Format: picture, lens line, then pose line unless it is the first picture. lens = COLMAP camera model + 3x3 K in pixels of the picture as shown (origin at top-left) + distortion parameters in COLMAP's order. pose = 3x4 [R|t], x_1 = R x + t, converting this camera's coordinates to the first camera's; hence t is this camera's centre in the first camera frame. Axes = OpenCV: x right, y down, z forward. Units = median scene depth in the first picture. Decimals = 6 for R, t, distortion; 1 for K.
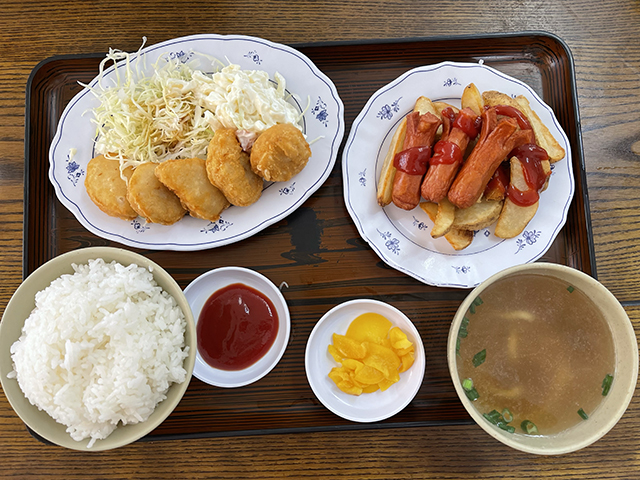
lens RADIAL K [[772.5, 0, 319.3], [0, 772.5, 240.1], [0, 0, 1]] dist [0.018914, 0.000000]
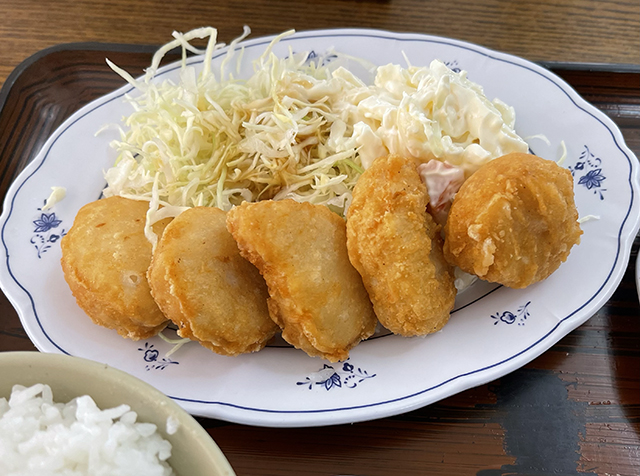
lens RADIAL K [[772.5, 0, 321.3], [0, 772.5, 238.5], [0, 0, 1]] dist [0.018914, 0.000000]
pose [[0.989193, 0.142898, -0.032826, -0.141040], [-0.142817, 0.888410, -0.436269, 0.103148], [-0.033179, 0.436242, 0.899217, 0.598867]]
